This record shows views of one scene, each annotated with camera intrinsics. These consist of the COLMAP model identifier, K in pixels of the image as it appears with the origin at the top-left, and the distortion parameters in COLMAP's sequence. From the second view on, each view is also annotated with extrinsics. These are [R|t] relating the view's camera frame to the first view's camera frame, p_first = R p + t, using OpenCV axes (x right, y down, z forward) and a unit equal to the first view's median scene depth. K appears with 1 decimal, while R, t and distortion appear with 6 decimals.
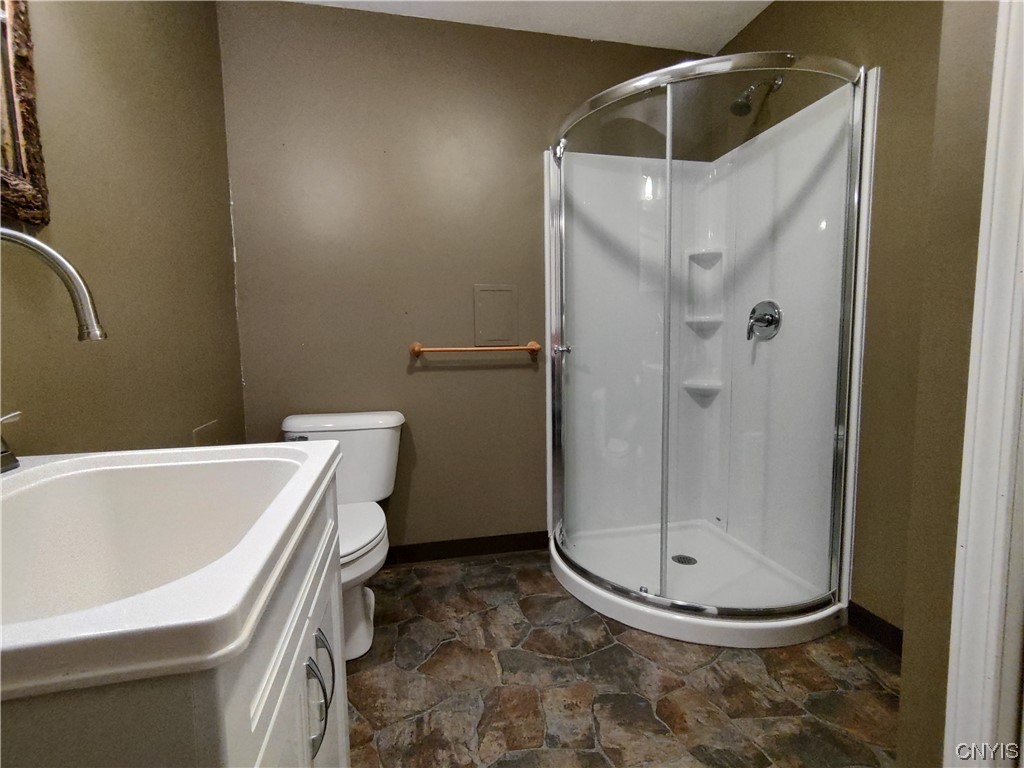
lens RADIAL K [[483.6, 0, 516.2], [0, 483.6, 381.5], [0, 0, 1]] dist [0.000459, 0.000259]
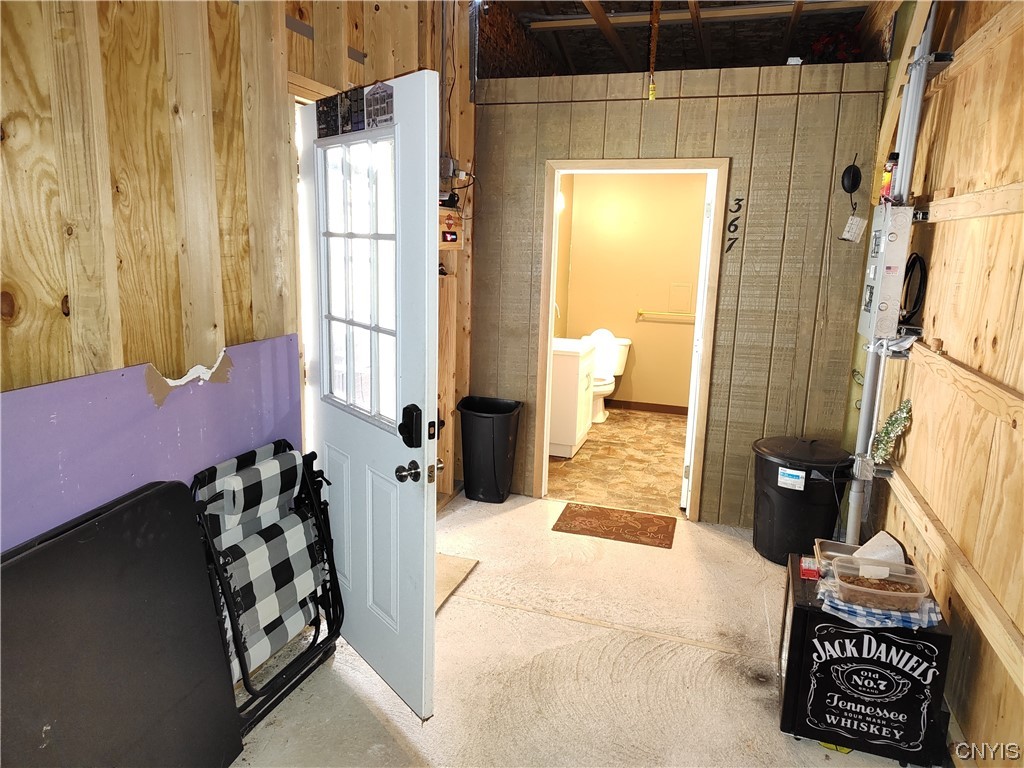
lens RADIAL K [[693.1, 0, 512.0], [0, 693.1, 384.0], [0, 0, 1]] dist [-0.000629, -0.000041]
pose [[0.858611, 0.145387, -0.491578, 0.913520], [-0.092764, 0.987173, 0.129937, -0.100214], [0.504164, -0.065965, 0.861085, -2.089753]]
